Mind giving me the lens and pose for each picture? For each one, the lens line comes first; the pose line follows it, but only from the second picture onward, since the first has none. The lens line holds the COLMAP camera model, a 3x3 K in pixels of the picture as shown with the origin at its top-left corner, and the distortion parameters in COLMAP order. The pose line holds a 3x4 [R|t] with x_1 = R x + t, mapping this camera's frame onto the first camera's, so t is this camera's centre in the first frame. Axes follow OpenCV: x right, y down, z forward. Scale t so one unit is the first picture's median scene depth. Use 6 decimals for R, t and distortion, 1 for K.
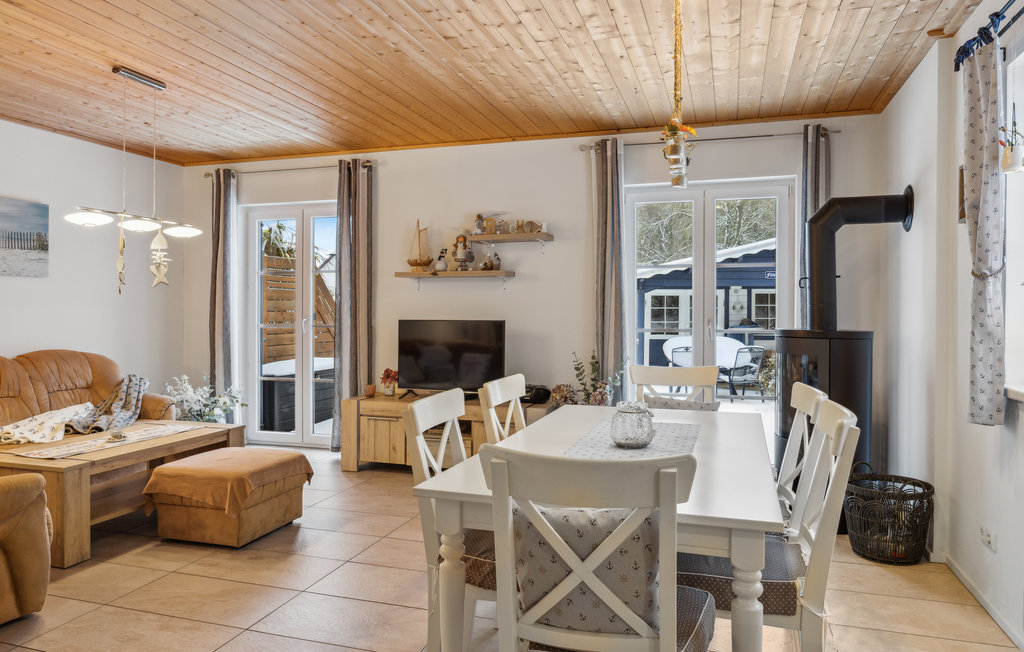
lens RADIAL K [[671.4, 0, 514.8], [0, 671.4, 309.4], [0, 0, 1]] dist [-0.002311, 0.000664]
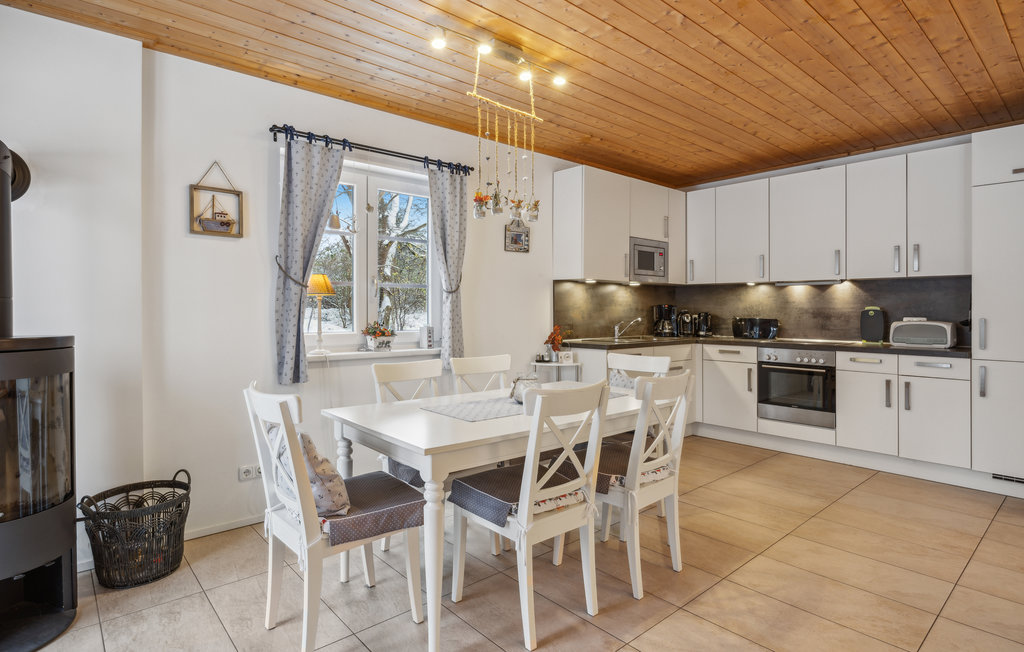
lens RADIAL K [[535.1, 0, 515.2], [0, 535.1, 310.3], [0, 0, 1]] dist [-0.001487, -0.000365]
pose [[-0.857851, -0.003821, 0.513884, -0.182508], [-0.003684, 0.999992, 0.001286, 0.000471], [-0.513885, -0.000790, -0.857859, 1.034998]]
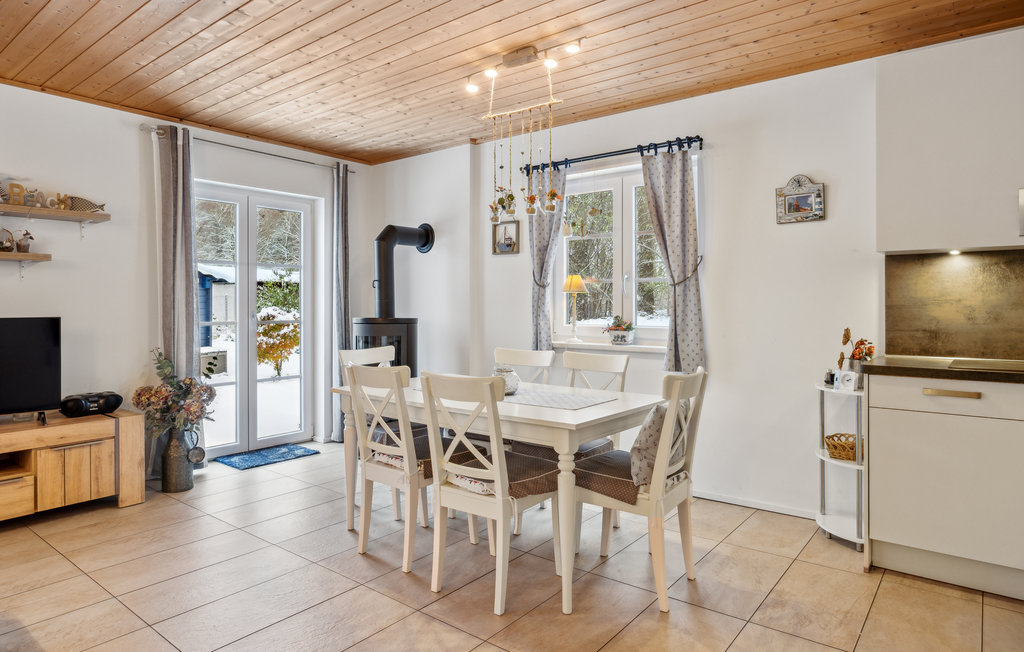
lens RADIAL K [[606.3, 0, 518.1], [0, 606.3, 304.8], [0, 0, 1]] dist [0.001763, 0.000092]
pose [[0.352700, -0.002620, 0.935733, -0.542162], [-0.000860, 0.999995, 0.003124, -0.001373], [-0.935736, -0.001906, 0.352696, 0.249593]]
